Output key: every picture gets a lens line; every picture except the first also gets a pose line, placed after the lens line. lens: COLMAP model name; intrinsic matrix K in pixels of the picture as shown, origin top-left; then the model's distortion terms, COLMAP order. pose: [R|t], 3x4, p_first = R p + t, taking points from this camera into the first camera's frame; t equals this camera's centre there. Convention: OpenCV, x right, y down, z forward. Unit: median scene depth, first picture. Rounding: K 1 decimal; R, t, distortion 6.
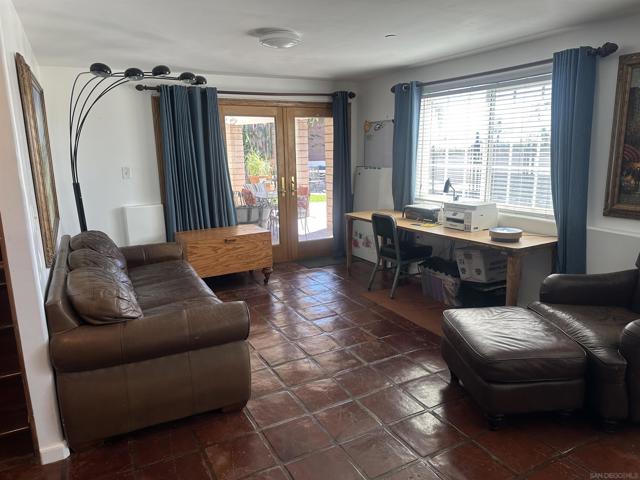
lens RADIAL K [[444.9, 0, 321.8], [0, 444.9, 243.0], [0, 0, 1]] dist [0.096021, -0.118957]
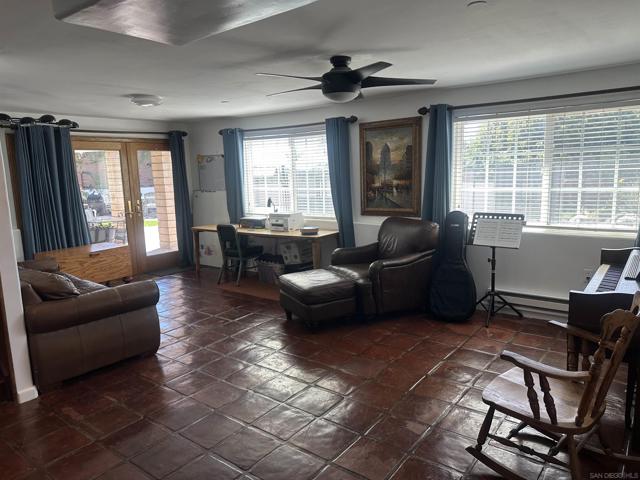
lens RADIAL K [[444.9, 0, 321.8], [0, 444.9, 243.0], [0, 0, 1]] dist [0.096021, -0.118957]
pose [[0.911522, -0.073567, 0.404617, -0.155017], [0.096728, 0.994620, -0.037069, 0.072098], [-0.399713, 0.072927, 0.913735, -0.362699]]
